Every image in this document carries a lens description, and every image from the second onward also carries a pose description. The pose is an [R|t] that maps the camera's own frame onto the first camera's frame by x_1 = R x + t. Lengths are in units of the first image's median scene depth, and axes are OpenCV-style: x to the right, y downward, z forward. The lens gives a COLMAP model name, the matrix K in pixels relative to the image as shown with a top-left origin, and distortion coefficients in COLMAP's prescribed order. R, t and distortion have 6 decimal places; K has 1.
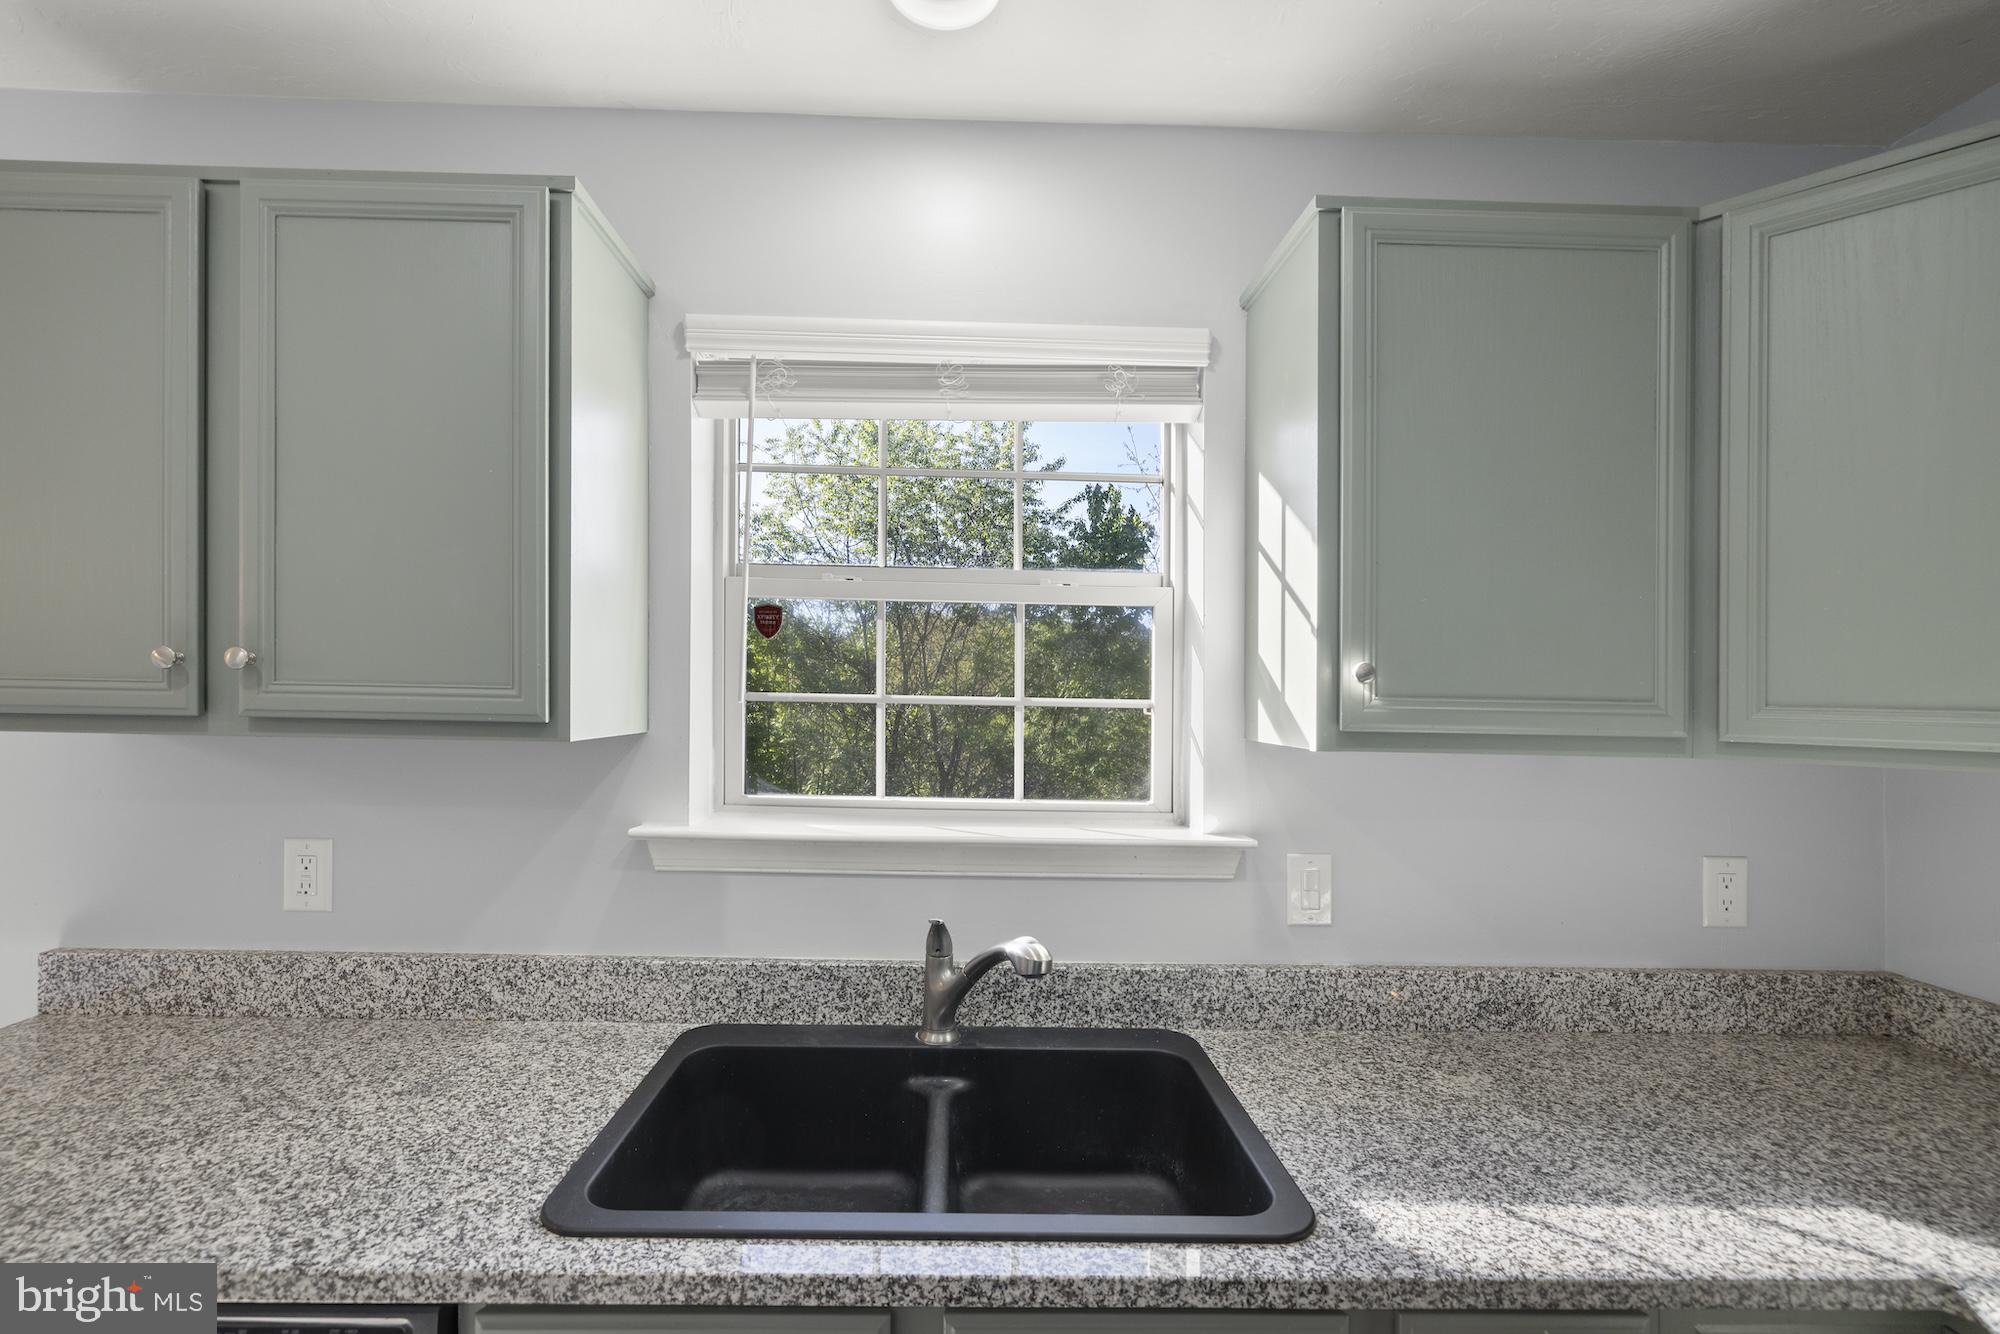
lens RADIAL K [[853.7, 0, 984.7], [0, 853.7, 706.3], [0, 0, 1]] dist [0.002482, 0.000298]
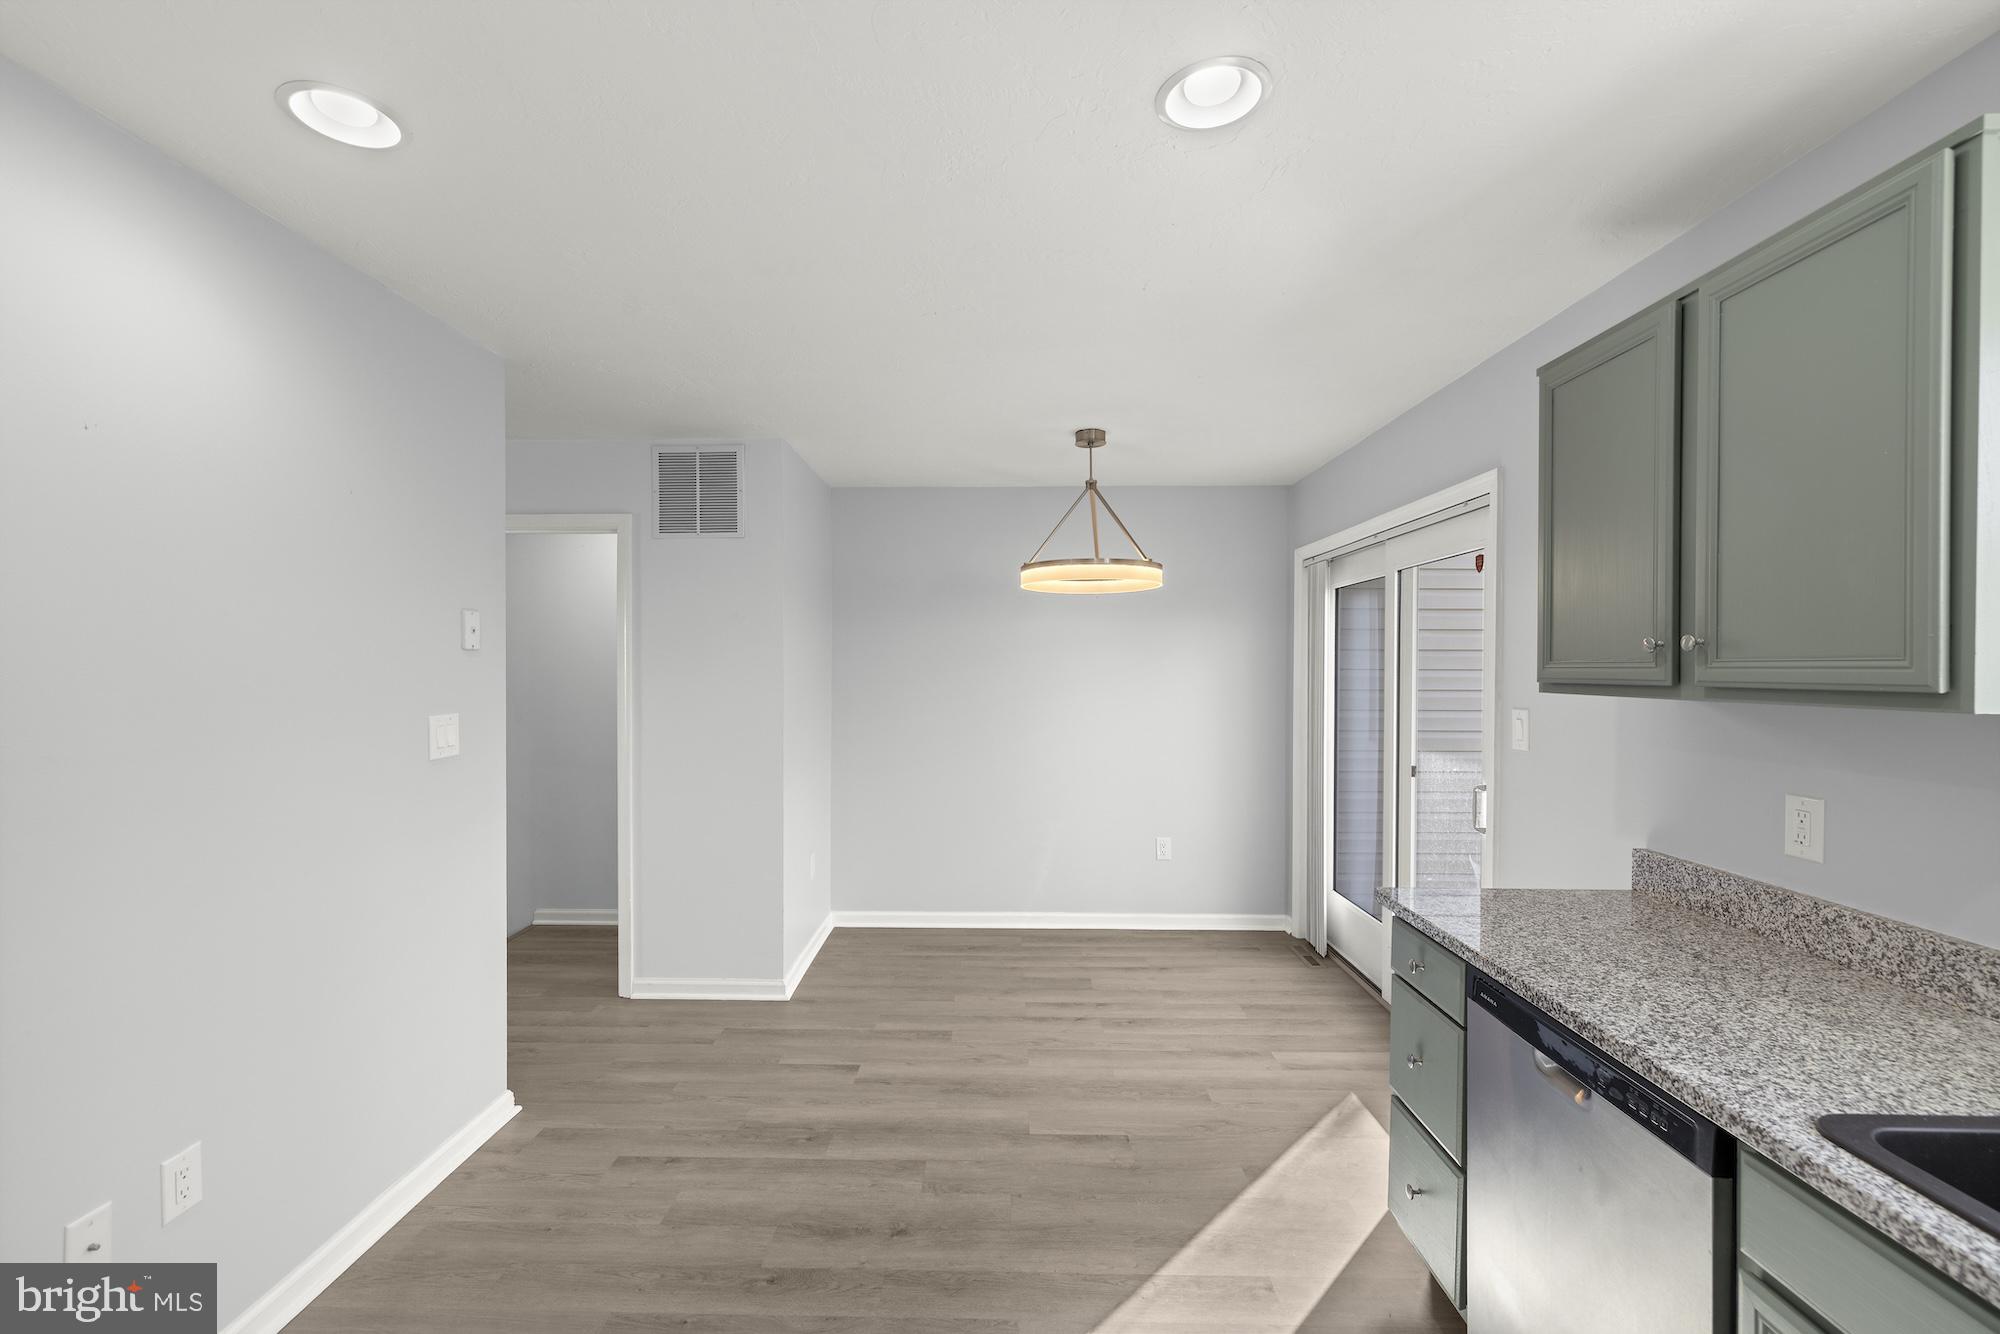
lens RADIAL K [[853.7, 0, 981.0], [0, 853.7, 677.7], [0, 0, 1]] dist [0.002482, 0.000298]
pose [[-0.054991, -0.006747, -0.998464, 0.439321], [-0.005062, 0.999966, -0.006479, 0.010319], [0.998474, 0.004698, -0.055023, -0.041052]]
